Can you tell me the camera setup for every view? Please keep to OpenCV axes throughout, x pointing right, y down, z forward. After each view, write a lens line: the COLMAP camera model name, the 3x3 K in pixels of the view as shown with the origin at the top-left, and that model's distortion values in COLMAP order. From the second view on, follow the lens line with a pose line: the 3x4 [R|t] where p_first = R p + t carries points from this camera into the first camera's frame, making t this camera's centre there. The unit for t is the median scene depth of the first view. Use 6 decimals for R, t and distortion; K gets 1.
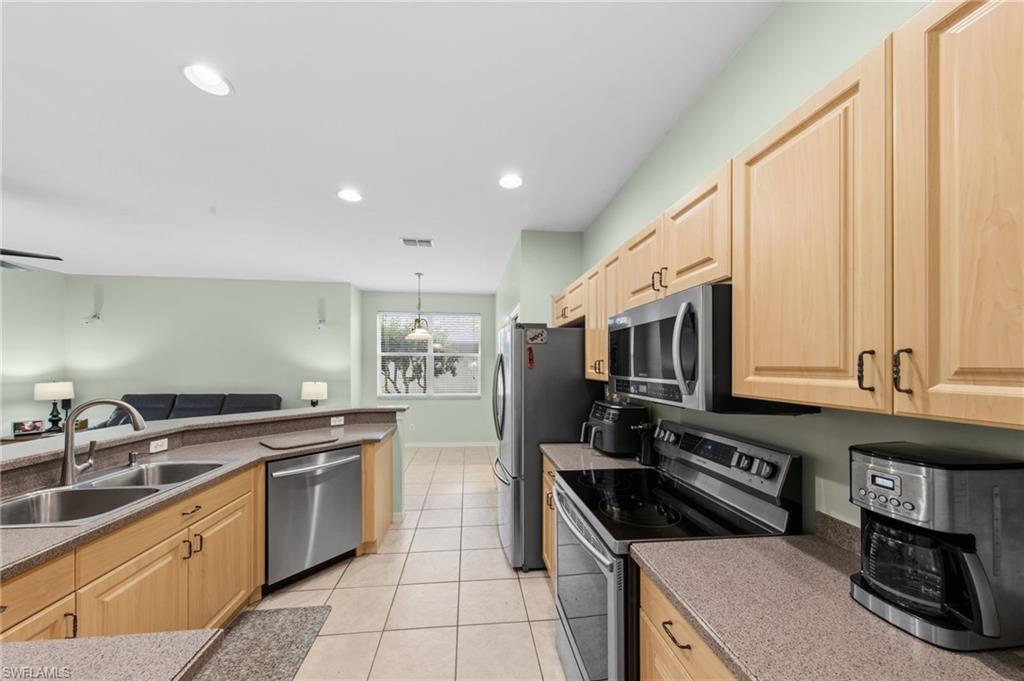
lens RADIAL K [[342.1, 0, 500.3], [0, 342.1, 363.3], [0, 0, 1]] dist [0.002459, -0.000298]
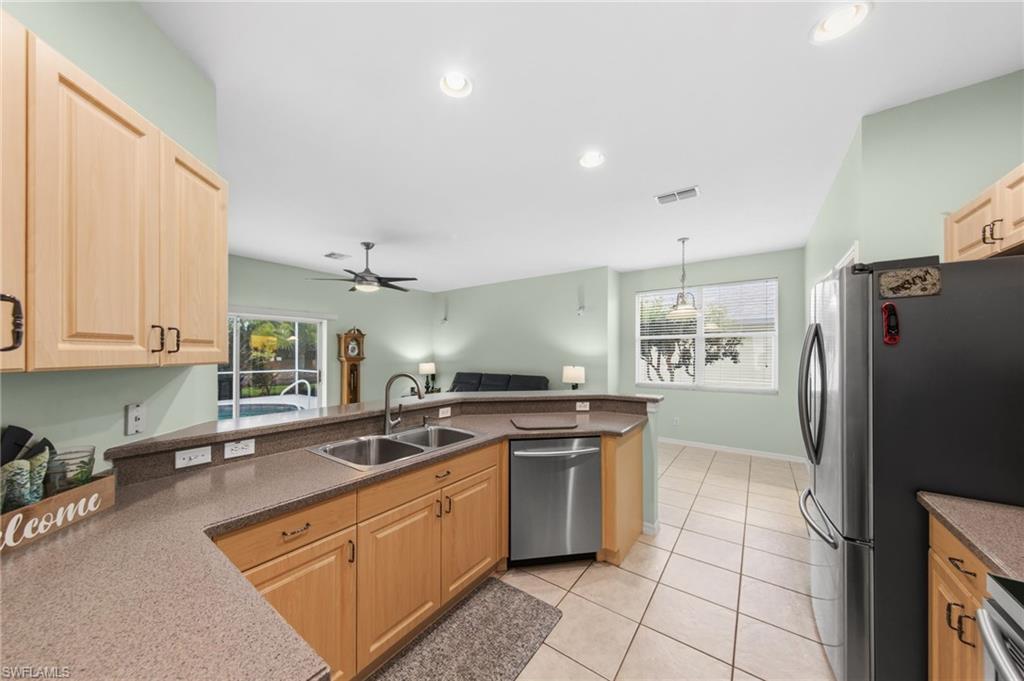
lens RADIAL K [[342.1, 0, 506.4], [0, 342.1, 354.9], [0, 0, 1]] dist [0.002459, -0.000298]
pose [[0.743302, -0.001450, -0.668955, 0.000063], [0.010391, 0.999902, 0.009378, 0.018062], [0.668876, -0.013922, 0.743244, 0.184888]]
